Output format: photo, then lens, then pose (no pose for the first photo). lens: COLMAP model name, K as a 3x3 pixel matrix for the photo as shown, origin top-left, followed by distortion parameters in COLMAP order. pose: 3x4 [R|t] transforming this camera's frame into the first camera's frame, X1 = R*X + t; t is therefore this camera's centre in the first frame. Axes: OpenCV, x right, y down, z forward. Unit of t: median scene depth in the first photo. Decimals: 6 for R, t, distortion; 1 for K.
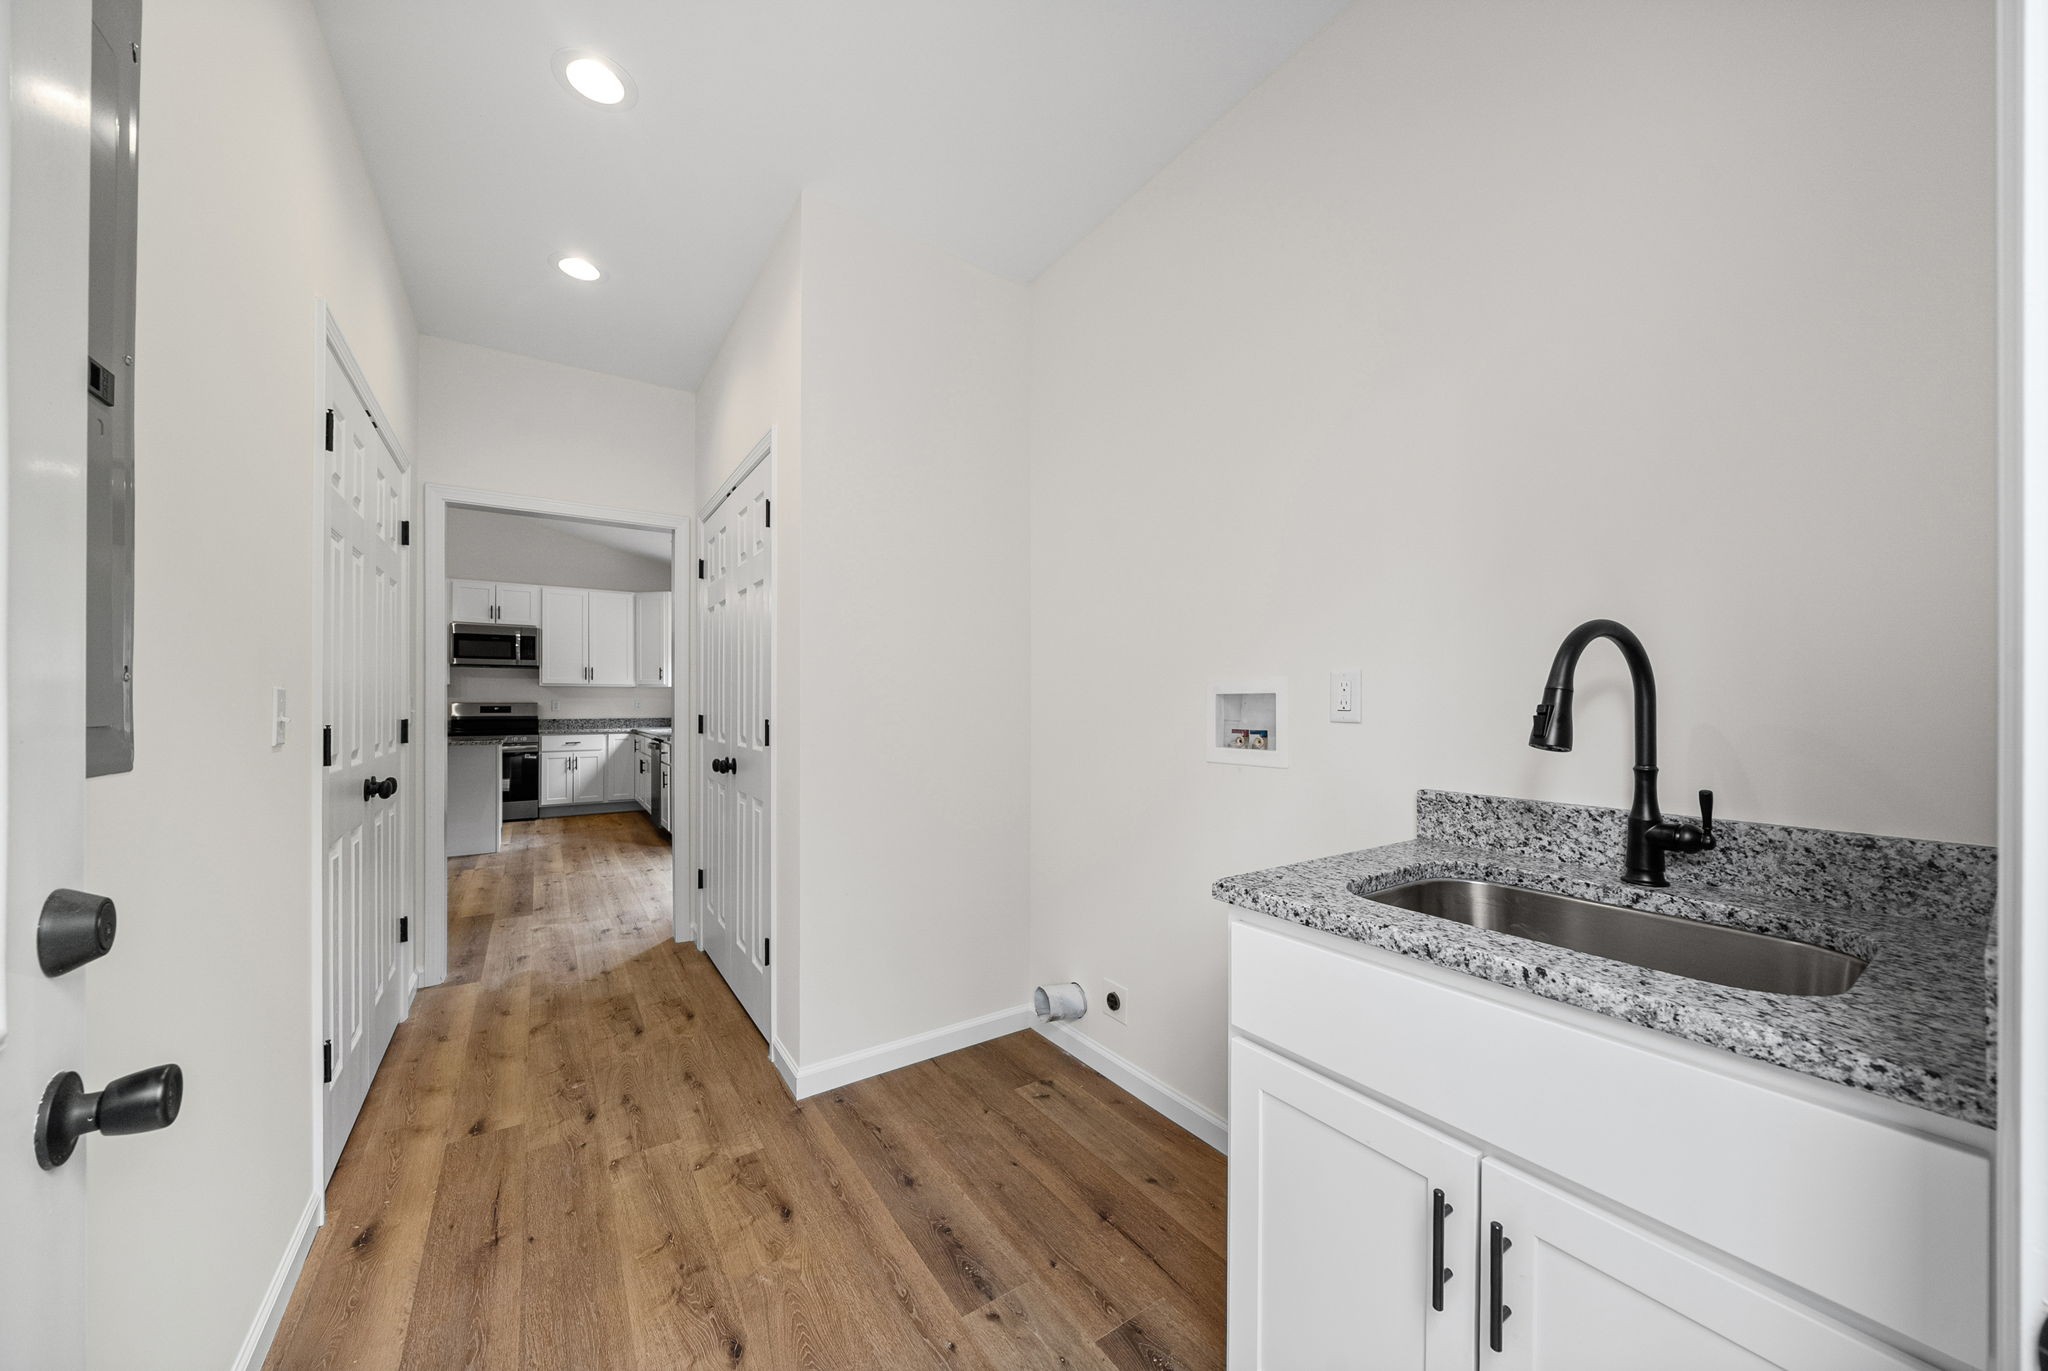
lens RADIAL K [[719.9, 0, 1008.4], [0, 719.9, 697.3], [0, 0, 1]] dist [-0.002033, -0.000050]
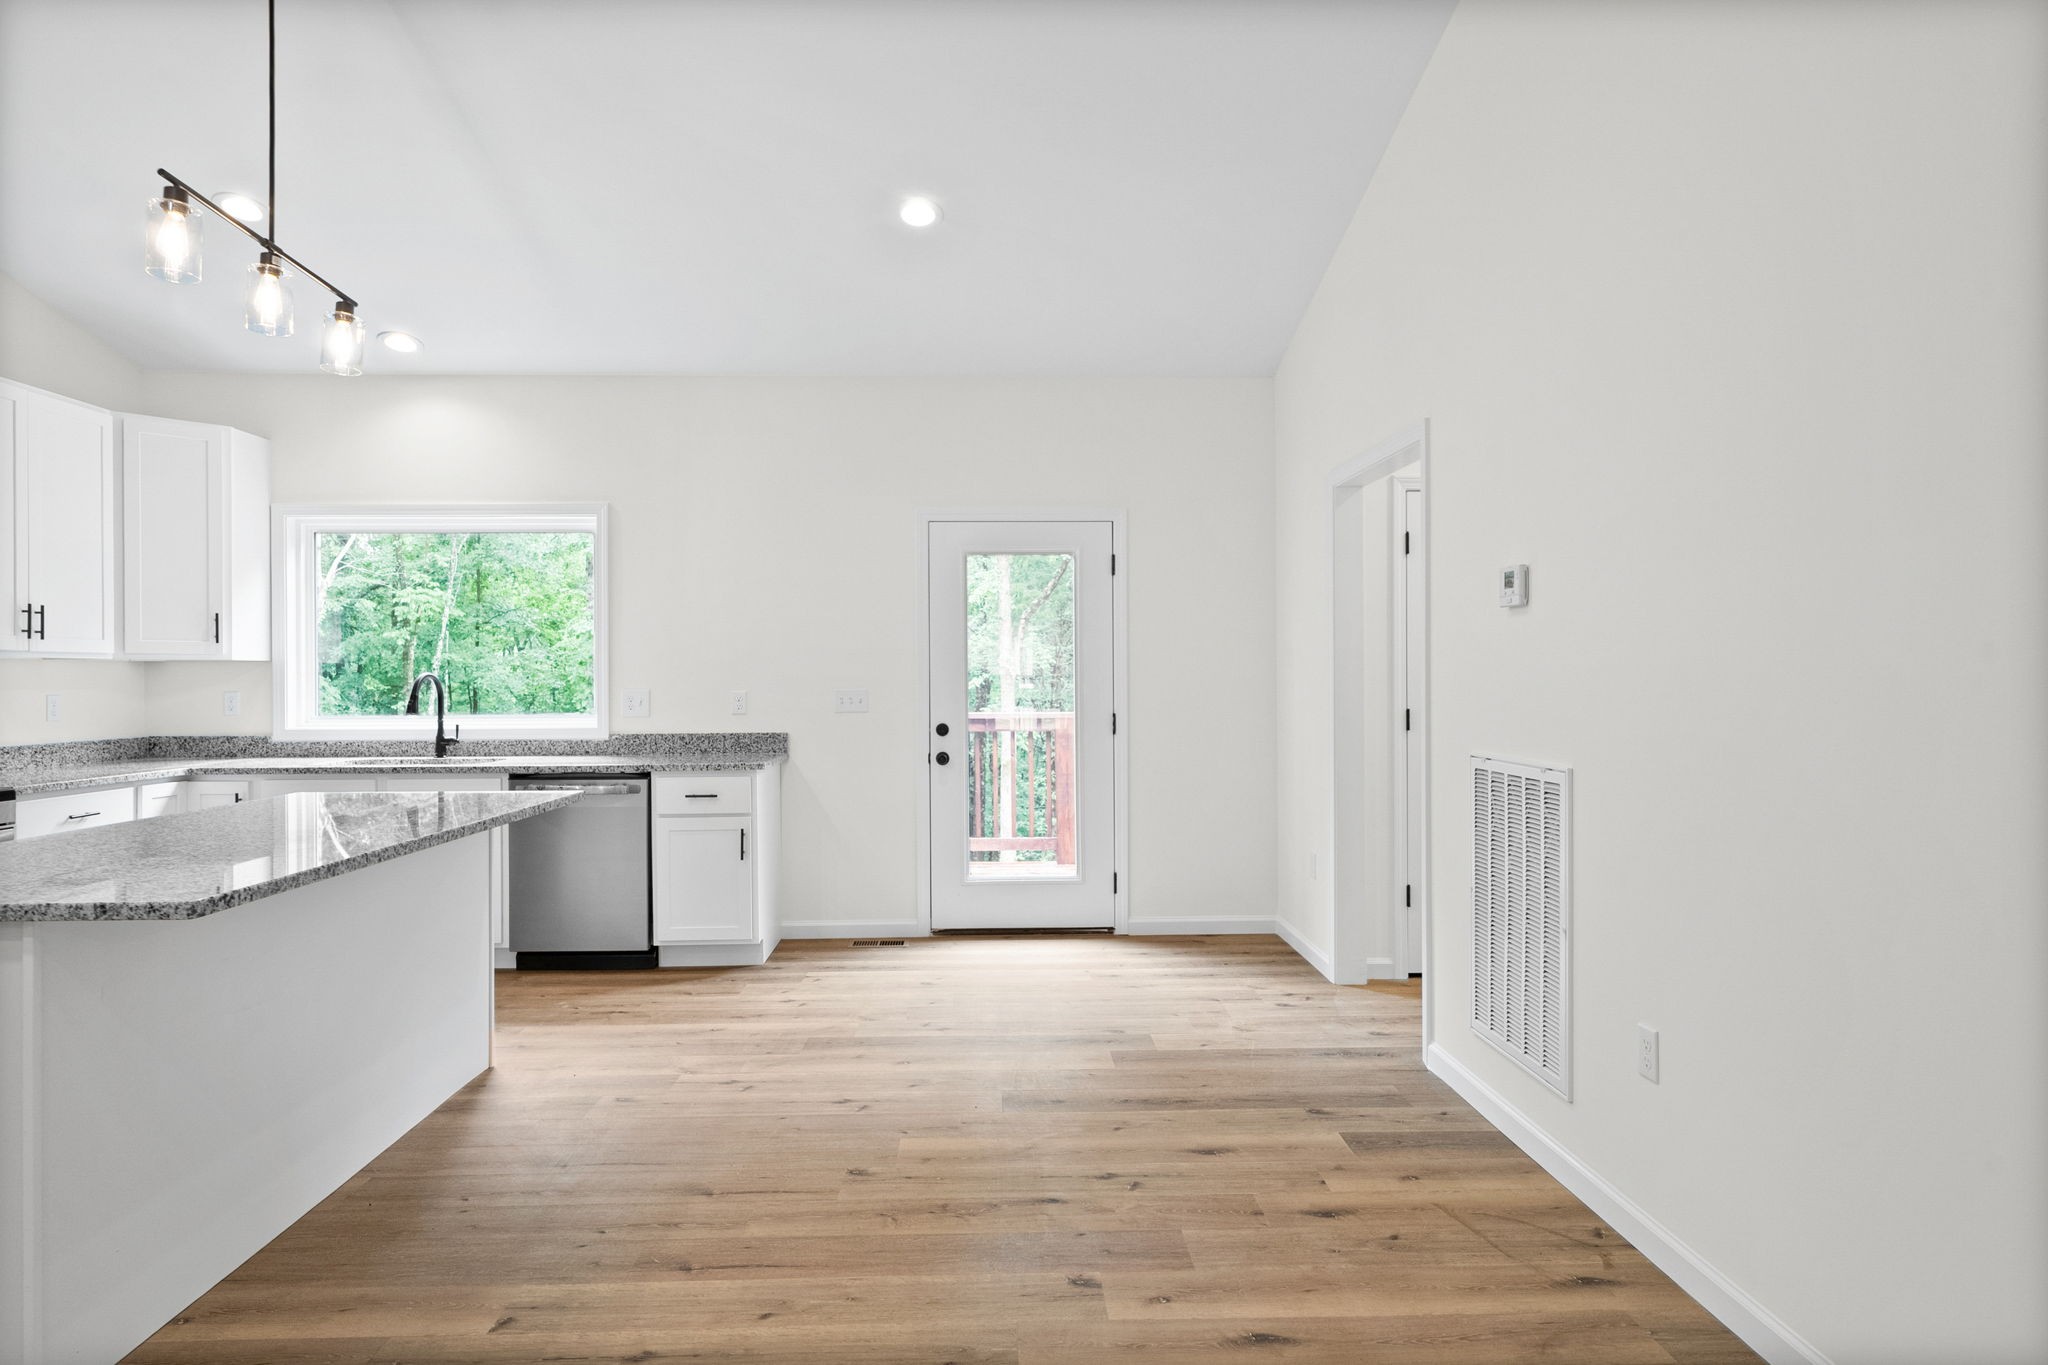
lens RADIAL K [[1140.9, 0, 1024.0], [0, 1140.9, 682.5], [0, 0, 1]] dist [-0.003306, -0.000121]
pose [[0.526526, -0.006204, 0.850136, -0.837201], [-0.000139, 0.999973, 0.007384, -0.007569], [-0.850159, -0.004007, 0.526511, 0.302689]]
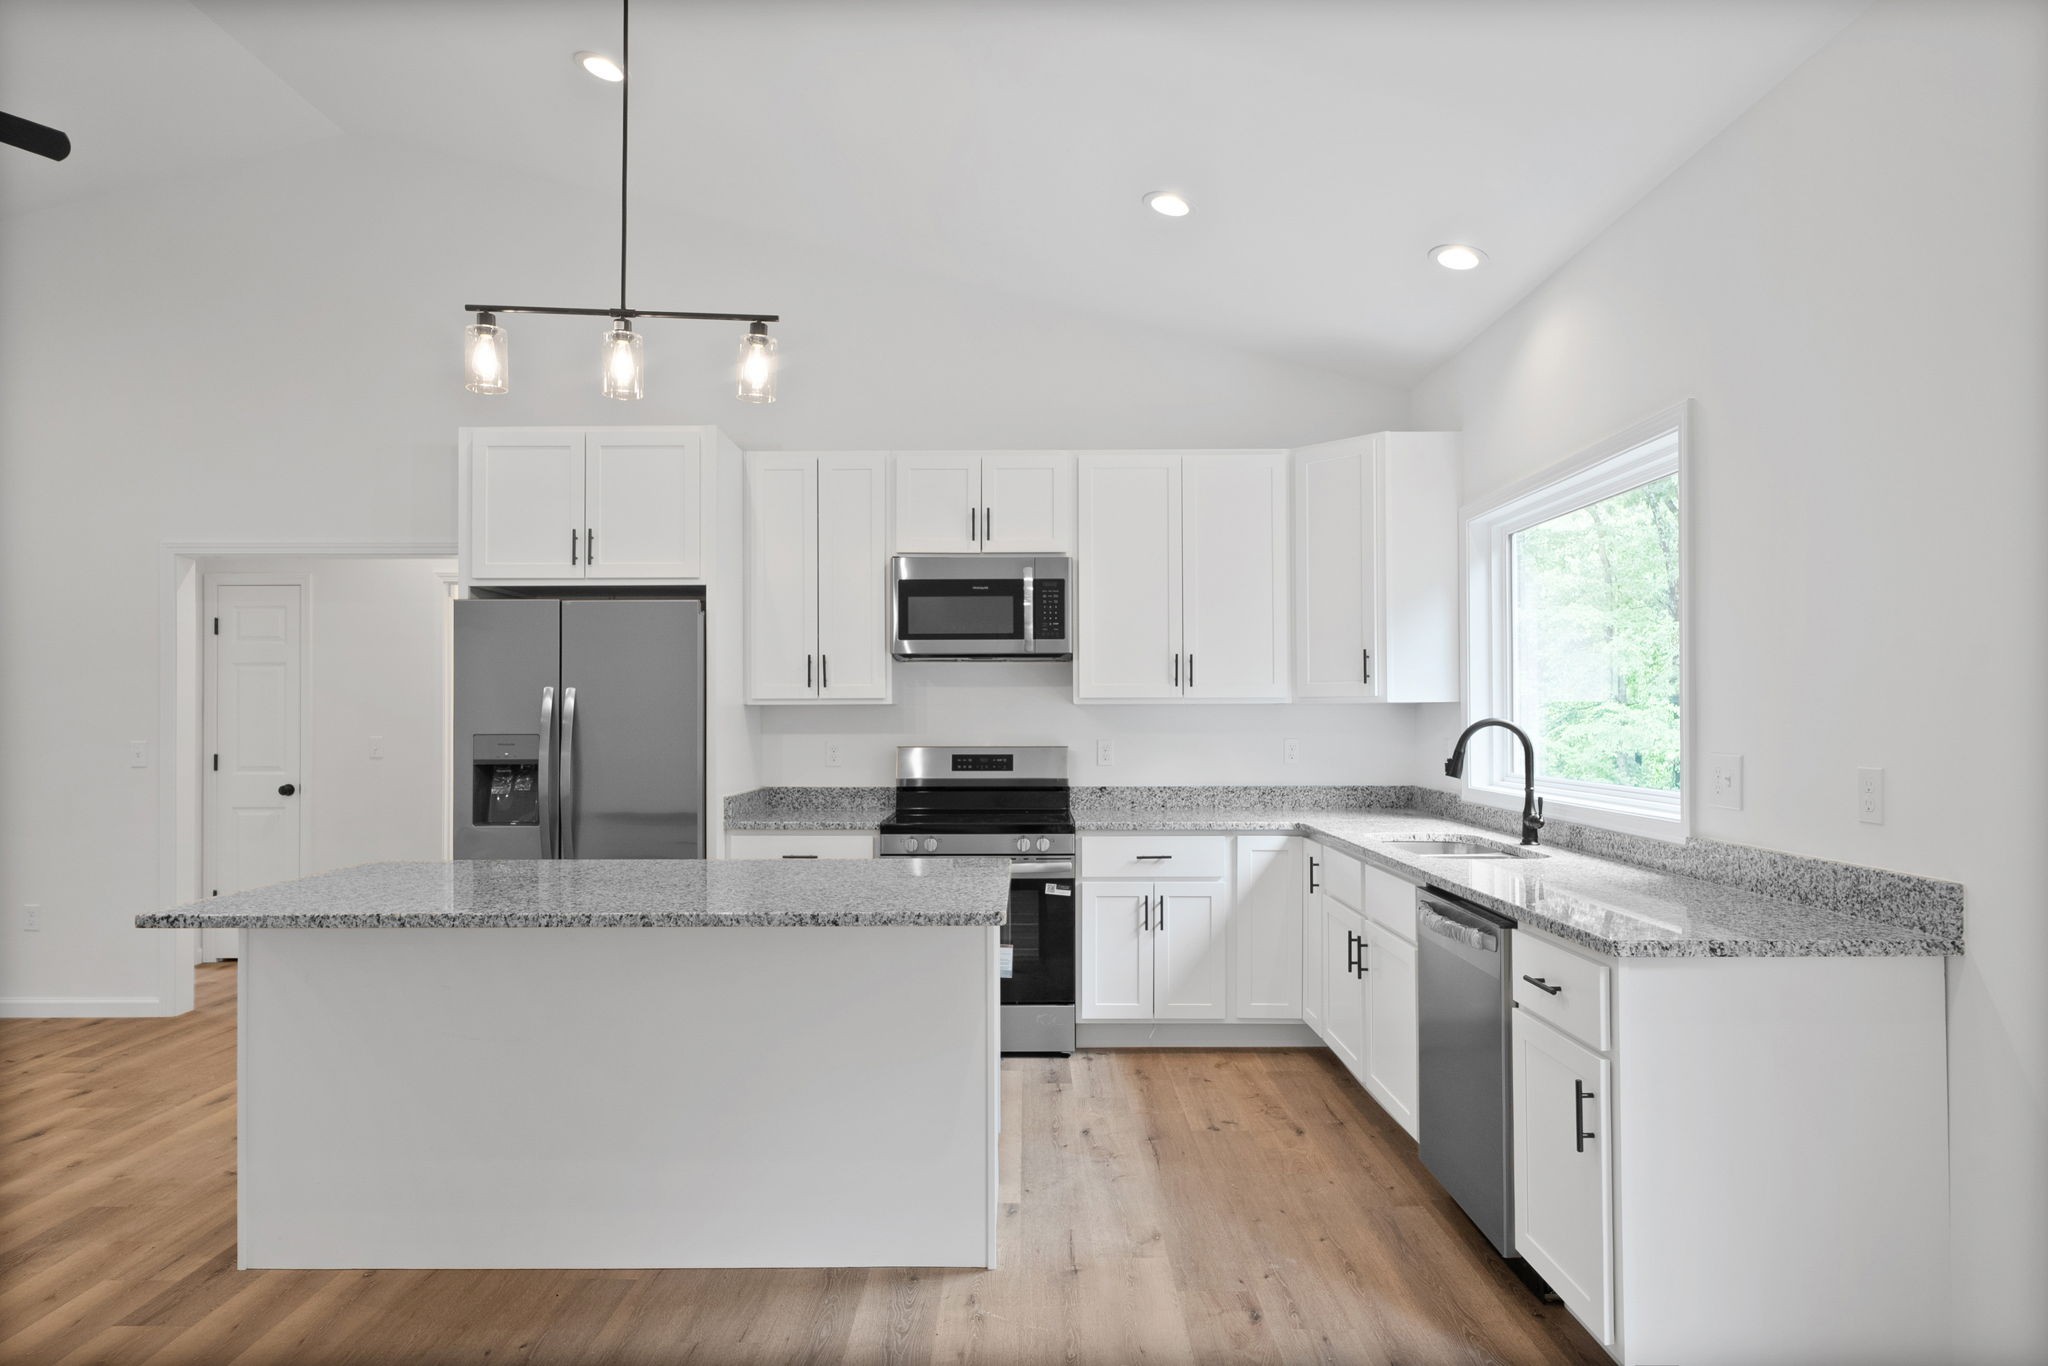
lens RADIAL K [[1173.7, 0, 1014.6], [0, 1173.7, 697.7], [0, 0, 1]] dist [0.000243, -0.000406]
pose [[0.828125, -0.011981, -0.560415, -0.323824], [0.007100, 0.999916, -0.010886, -0.013211], [0.560498, 0.005035, 0.828140, 0.456921]]
